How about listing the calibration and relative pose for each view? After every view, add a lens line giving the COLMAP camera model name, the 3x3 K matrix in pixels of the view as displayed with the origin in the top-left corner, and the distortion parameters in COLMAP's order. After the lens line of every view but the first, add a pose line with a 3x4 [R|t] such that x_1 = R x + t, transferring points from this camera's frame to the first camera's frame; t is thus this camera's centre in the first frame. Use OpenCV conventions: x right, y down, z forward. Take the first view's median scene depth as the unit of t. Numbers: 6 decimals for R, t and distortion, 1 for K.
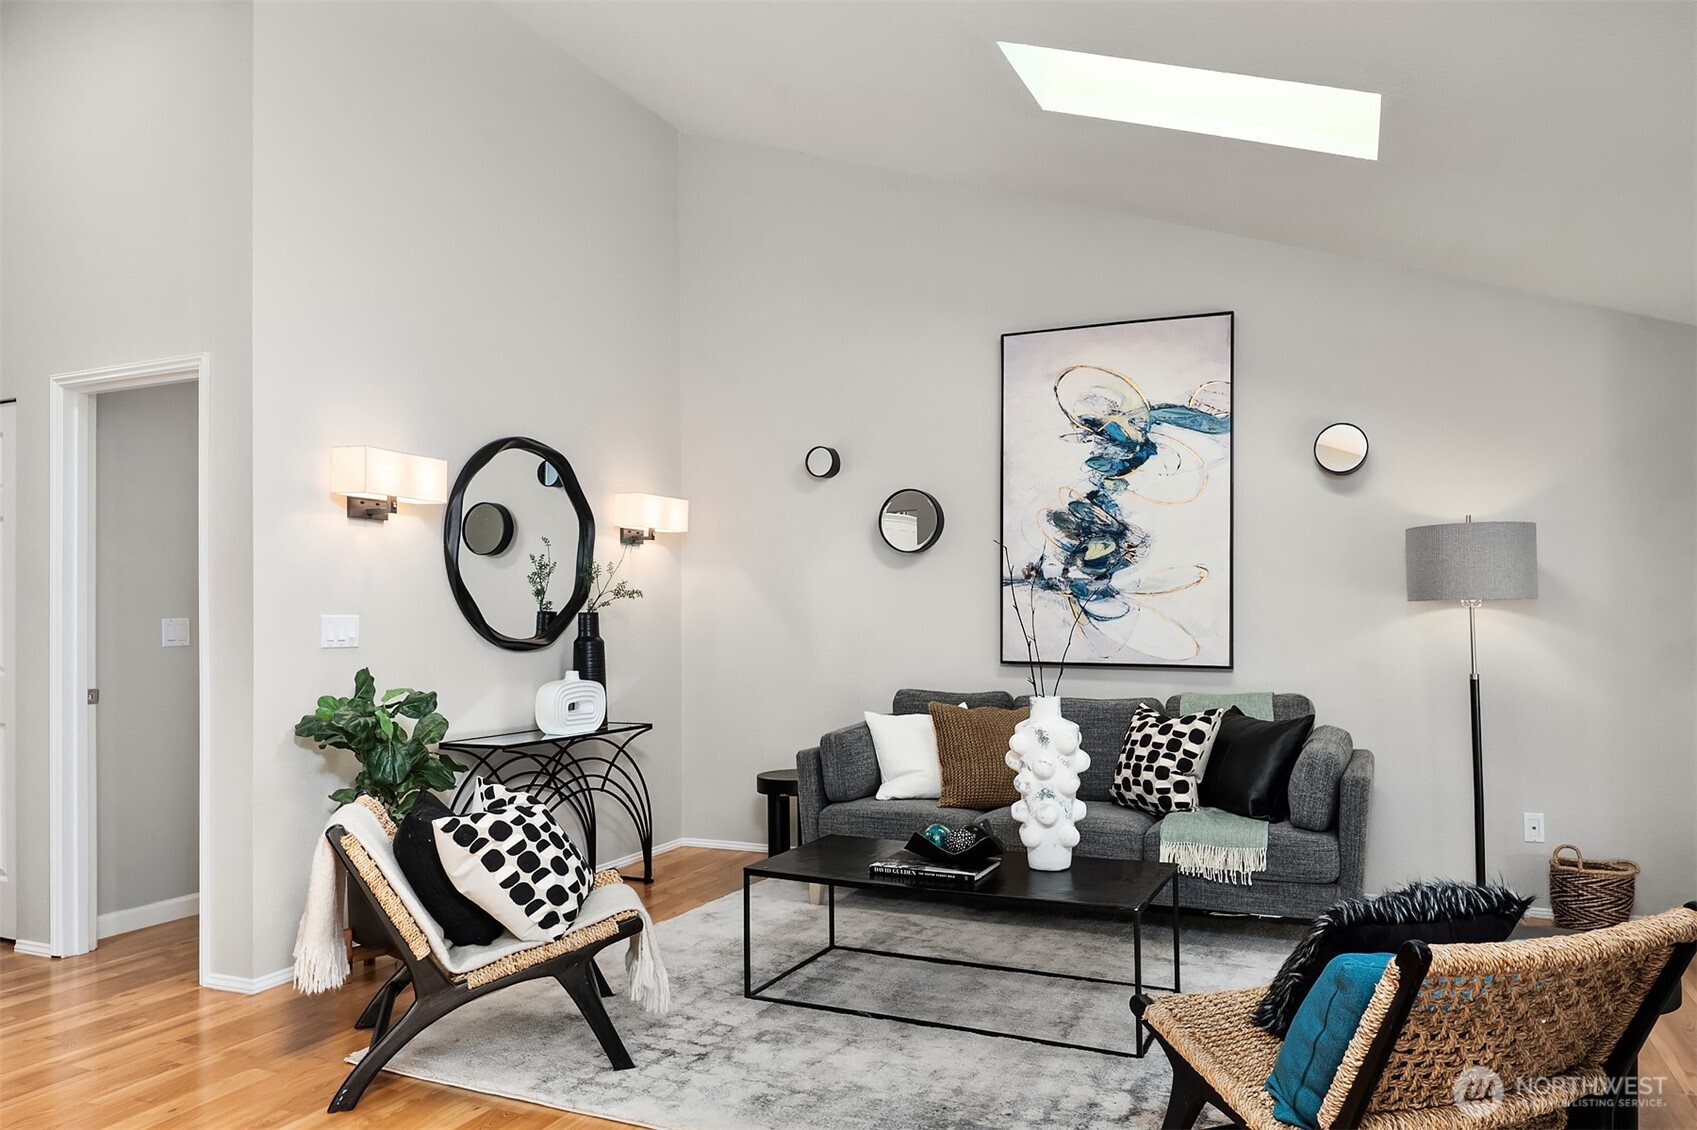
lens RADIAL K [[1133.1, 0, 856.6], [0, 1133.1, 590.7], [0, 0, 1]] dist [-0.008173, -0.003335]
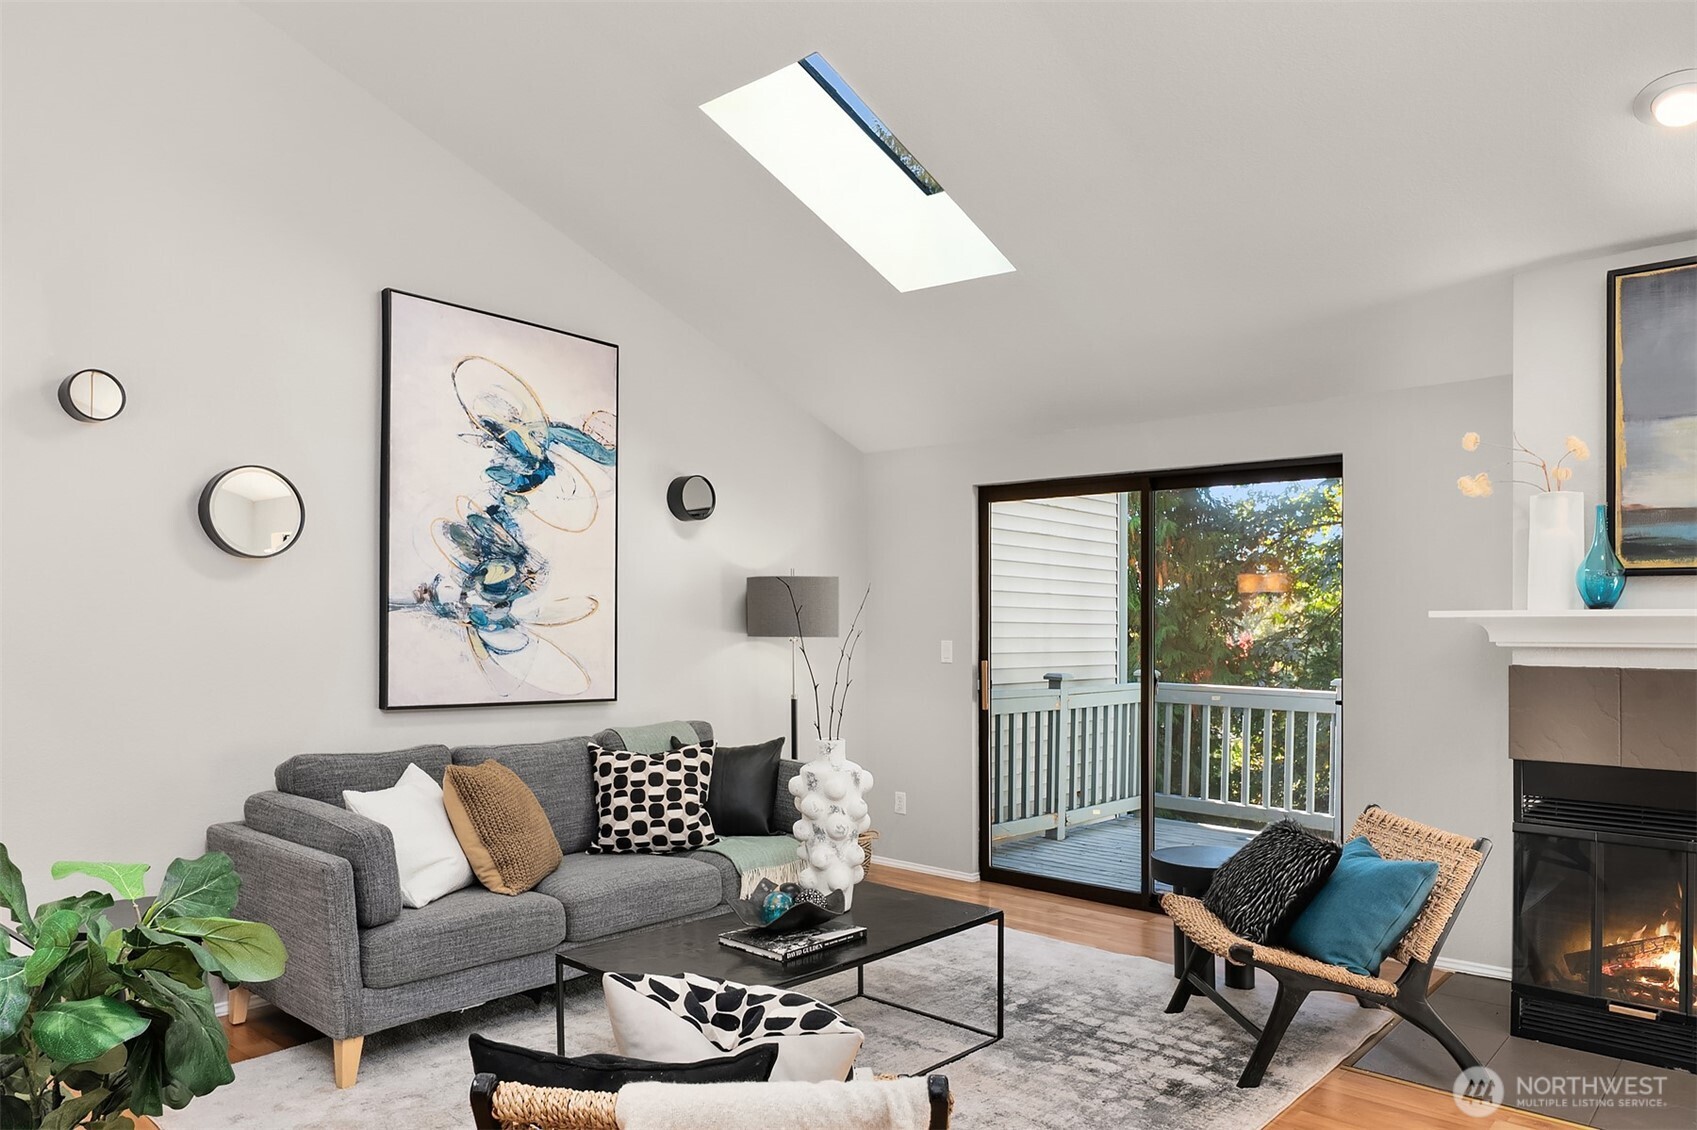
lens RADIAL K [[1124.5, 0, 851.1], [0, 1124.5, 616.7], [0, 0, 1]] dist [0.003293, 0.001371]
pose [[0.300902, 0.017173, 0.953501, -0.534425], [-0.033003, 0.999426, -0.007585, -0.004942], [-0.953084, -0.029186, 0.301296, 0.477242]]
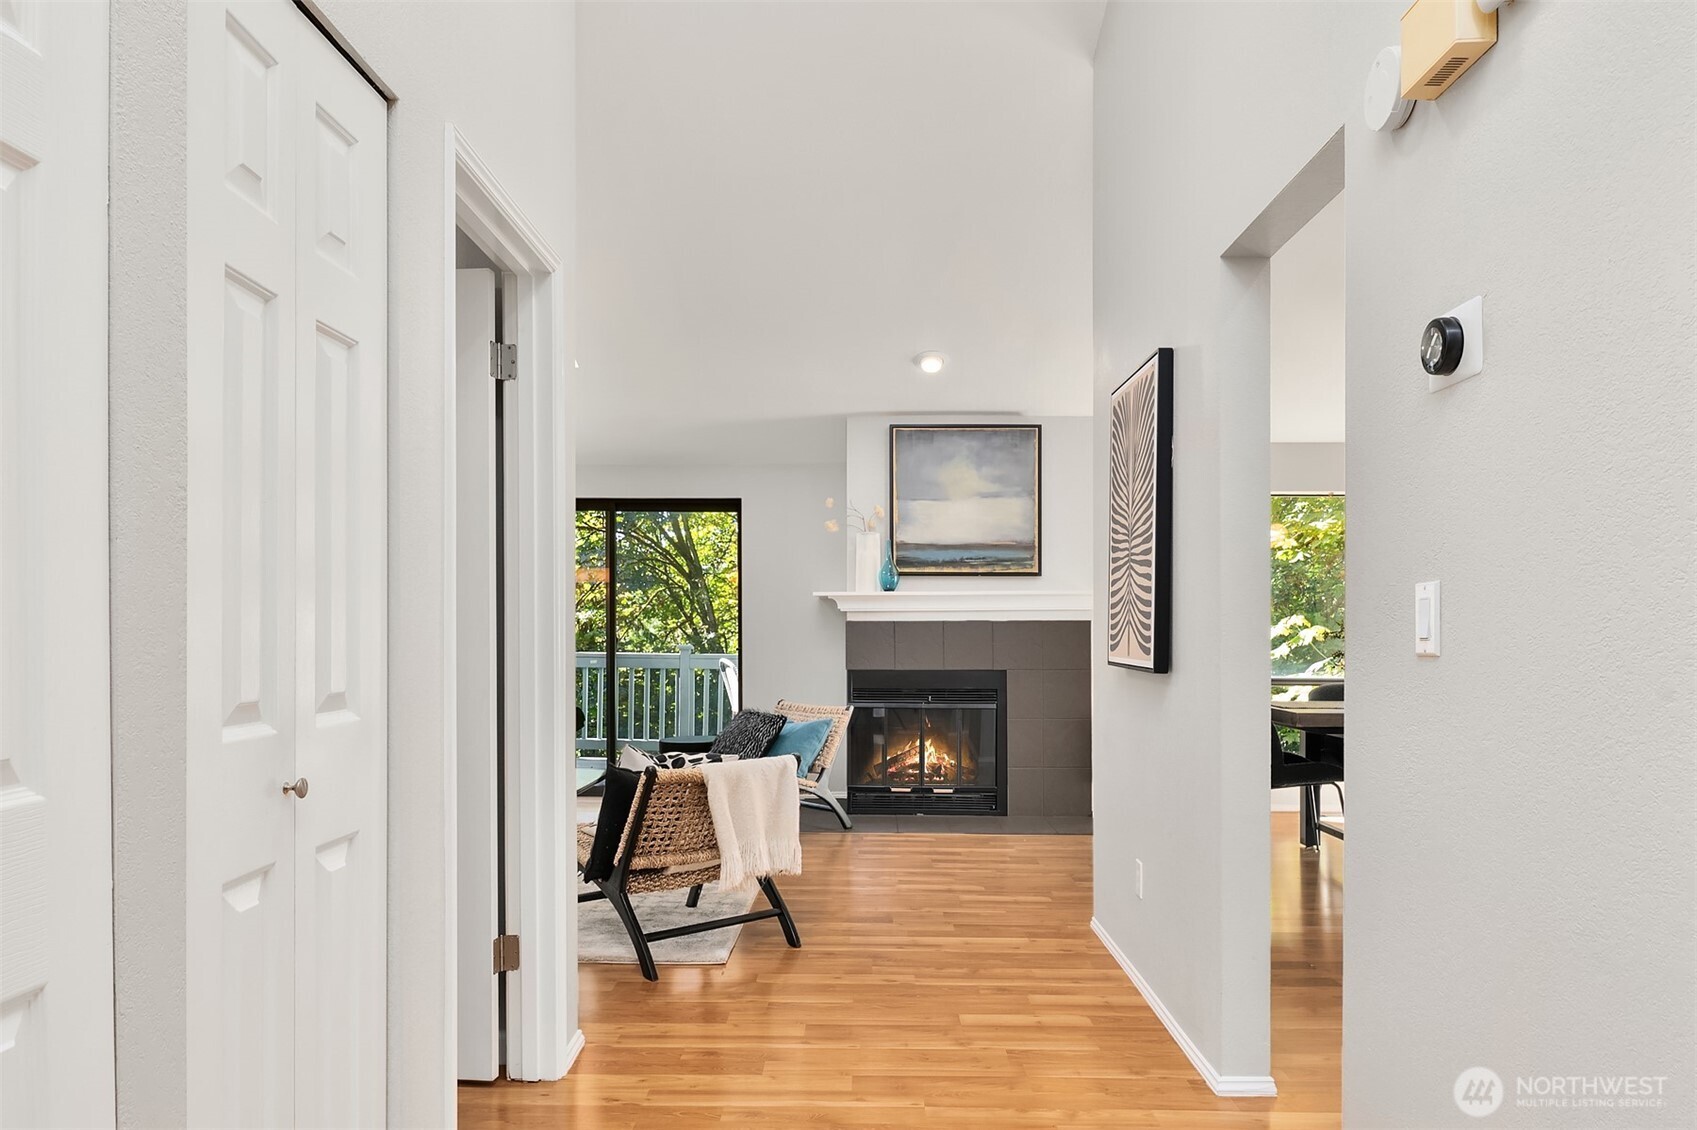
lens RADIAL K [[1133.1, 0, 856.6], [0, 1133.1, 590.7], [0, 0, 1]] dist [-0.008173, -0.003335]
pose [[-0.391906, 0.038215, 0.919211, -0.983880], [-0.022907, 0.998422, -0.051275, 0.038982], [-0.919720, -0.041152, -0.390412, 0.810619]]
